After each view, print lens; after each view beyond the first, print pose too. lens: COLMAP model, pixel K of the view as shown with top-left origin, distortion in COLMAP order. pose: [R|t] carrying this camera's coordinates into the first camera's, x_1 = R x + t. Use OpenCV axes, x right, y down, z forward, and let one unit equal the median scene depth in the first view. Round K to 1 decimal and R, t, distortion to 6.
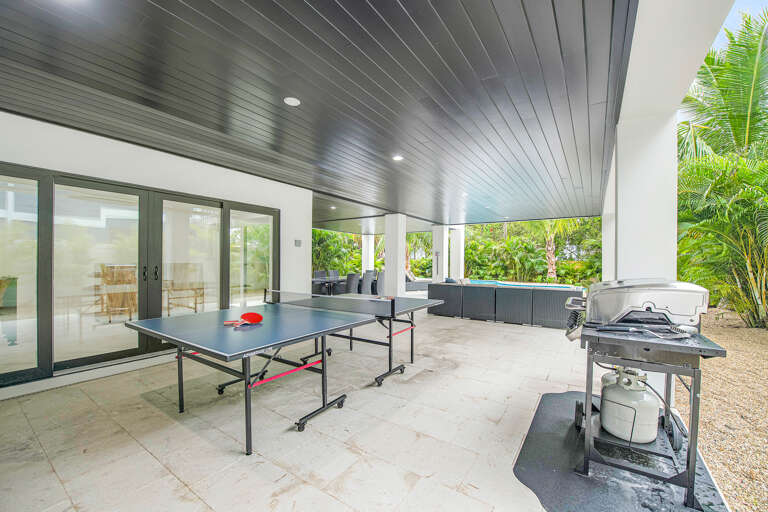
lens RADIAL K [[313.2, 0, 378.0], [0, 313.2, 259.1], [0, 0, 1]] dist [0.002804, -0.000005]
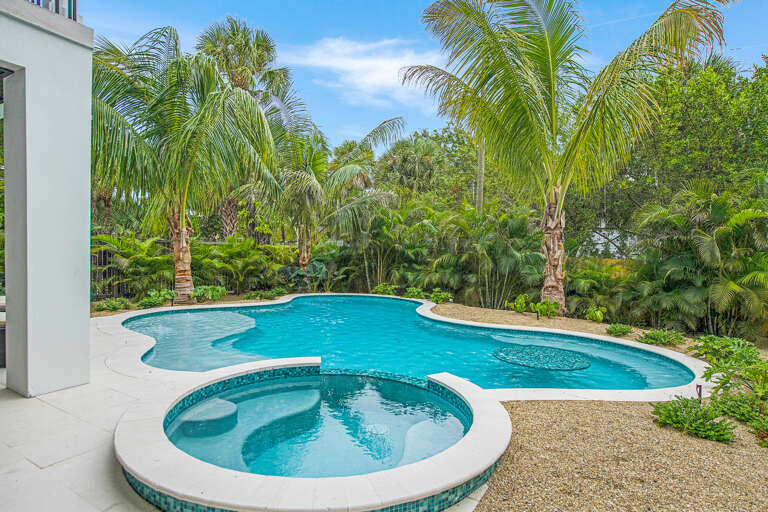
lens RADIAL K [[401.6, 0, 386.2], [0, 401.6, 262.2], [0, 0, 1]] dist [0.001178, 0.000640]
pose [[0.998546, 0.033875, 0.041929, 0.291382], [-0.035210, 0.998882, 0.031541, 0.003617], [-0.040814, -0.032971, 0.998623, 0.460081]]
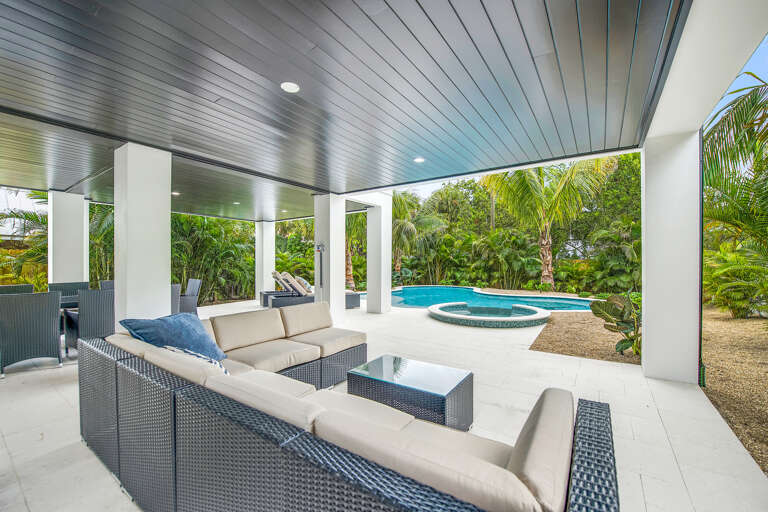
lens RADIAL K [[313.2, 0, 385.9], [0, 313.2, 256.1], [0, 0, 1]] dist [0.002804, -0.000005]
pose [[0.999975, -0.006800, 0.001878, 0.164593], [0.006821, 0.999909, -0.011654, 0.002777], [-0.001799, 0.011667, 0.999930, 0.253771]]
